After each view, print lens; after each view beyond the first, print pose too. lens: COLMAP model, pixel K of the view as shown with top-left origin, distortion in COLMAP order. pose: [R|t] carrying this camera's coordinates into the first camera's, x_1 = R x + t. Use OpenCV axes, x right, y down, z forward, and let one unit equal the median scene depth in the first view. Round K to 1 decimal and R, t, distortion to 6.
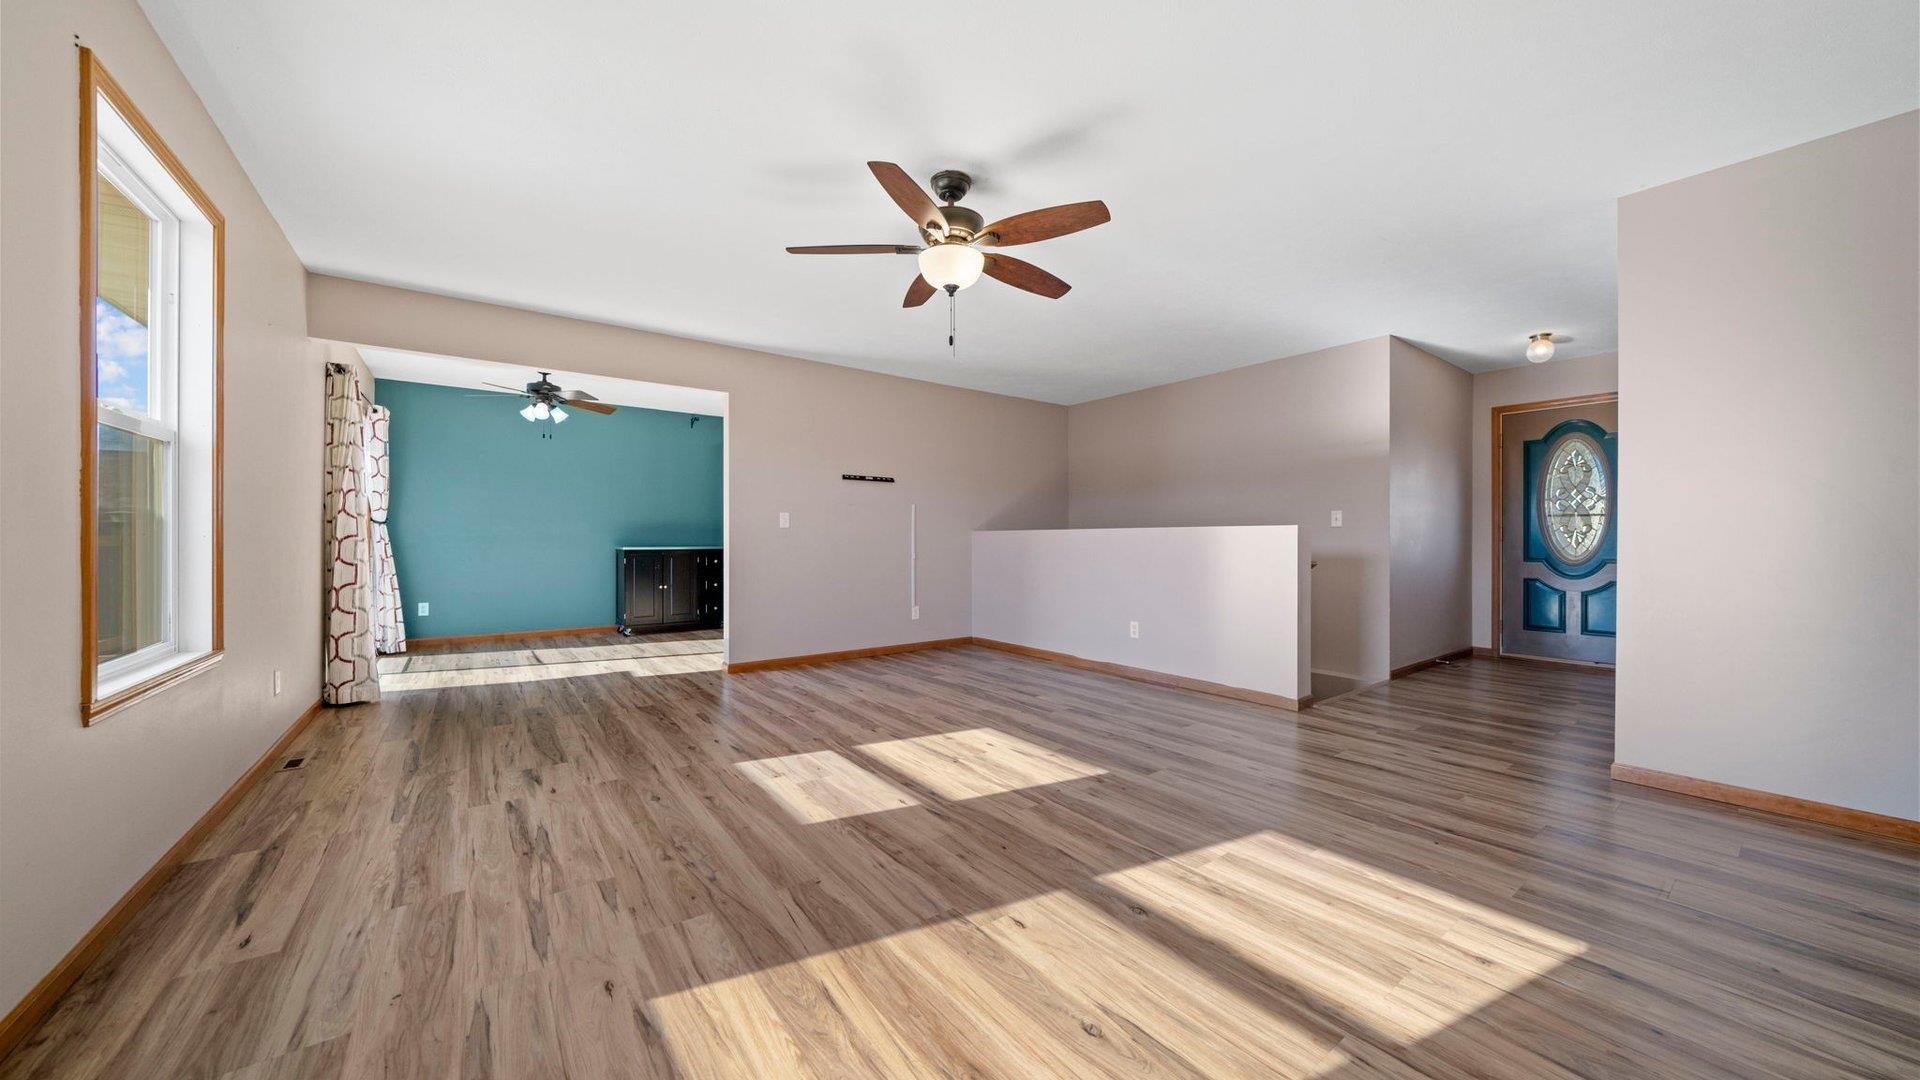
lens RADIAL K [[651.3, 0, 977.7], [0, 651.3, 538.1], [0, 0, 1]] dist [-0.001162, -0.000081]
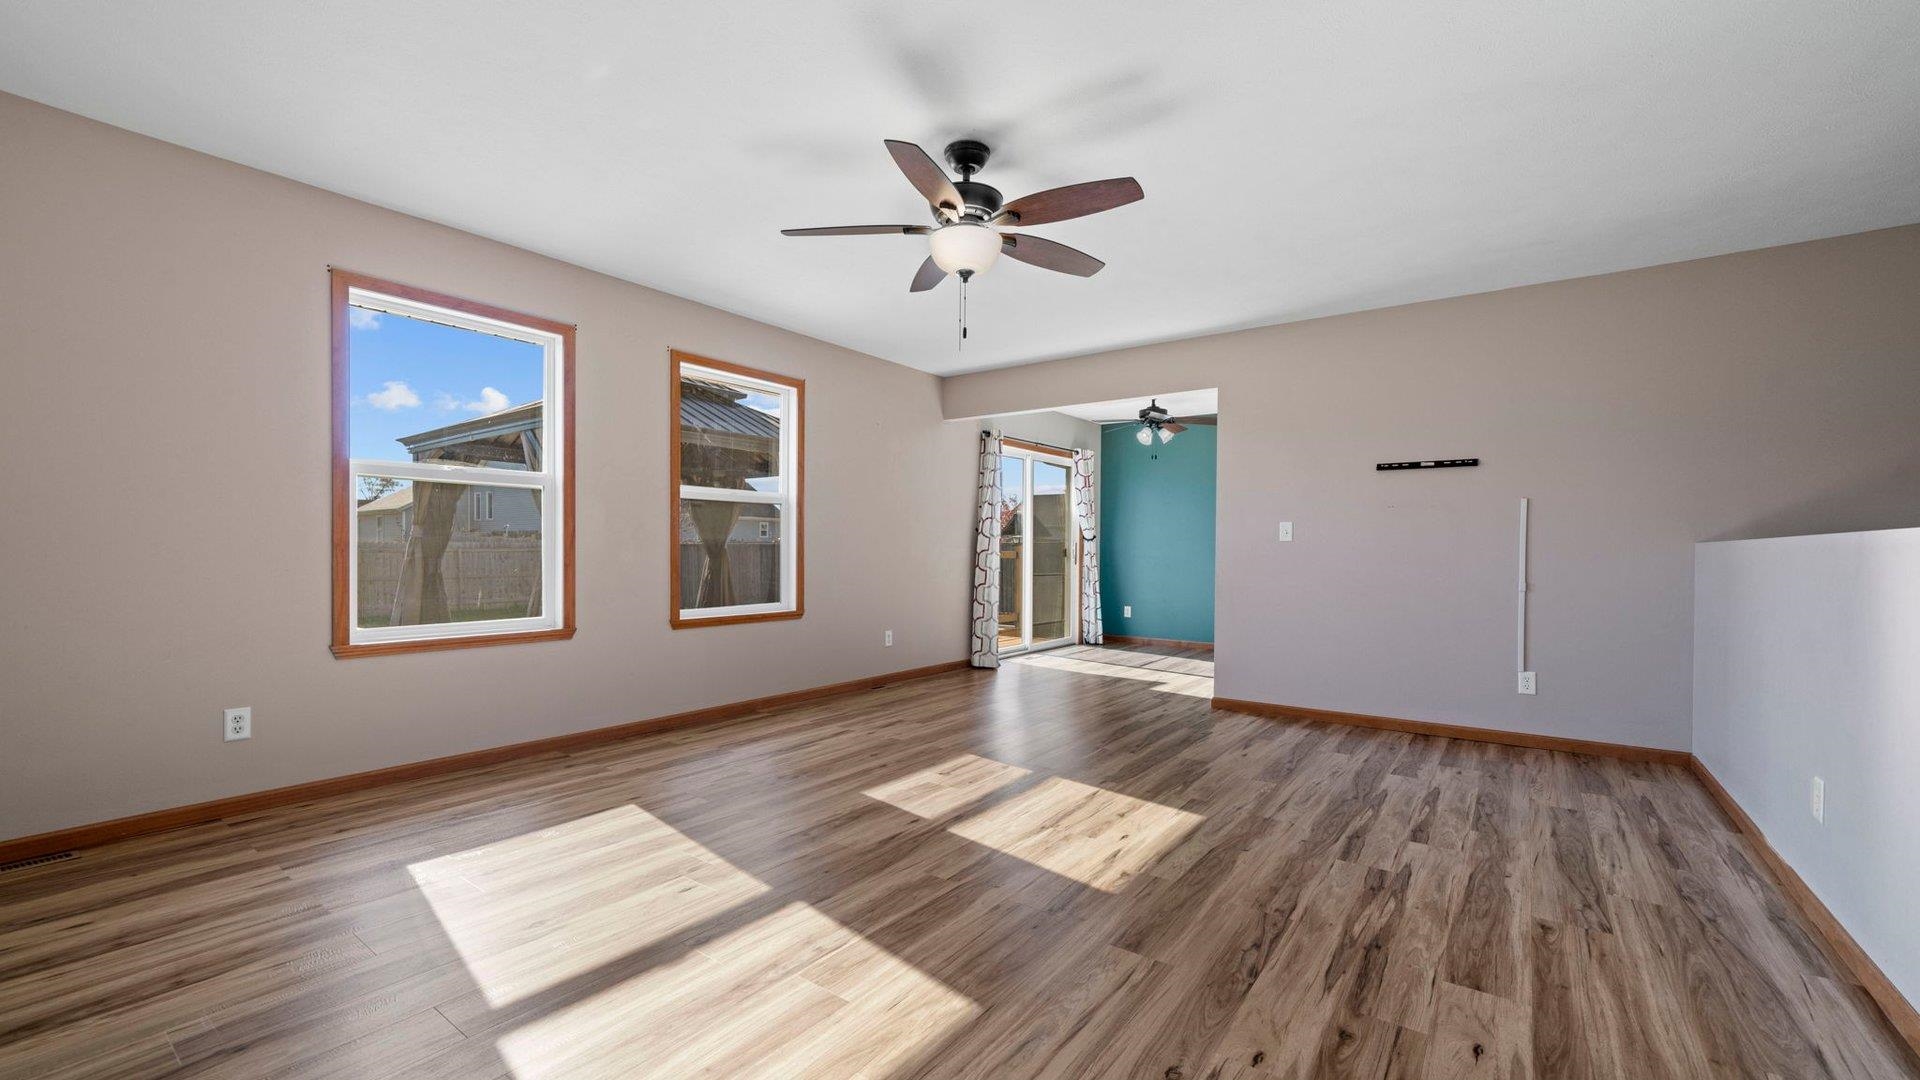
lens RADIAL K [[781.5, 0, 960.0], [0, 781.5, 540.0], [0, 0, 1]] dist [0.000903, -0.000065]
pose [[0.272535, -0.010343, -0.962090, 0.872688], [-0.004667, 0.999916, -0.012072, -0.006322], [0.962134, 0.007780, 0.272464, 0.617854]]
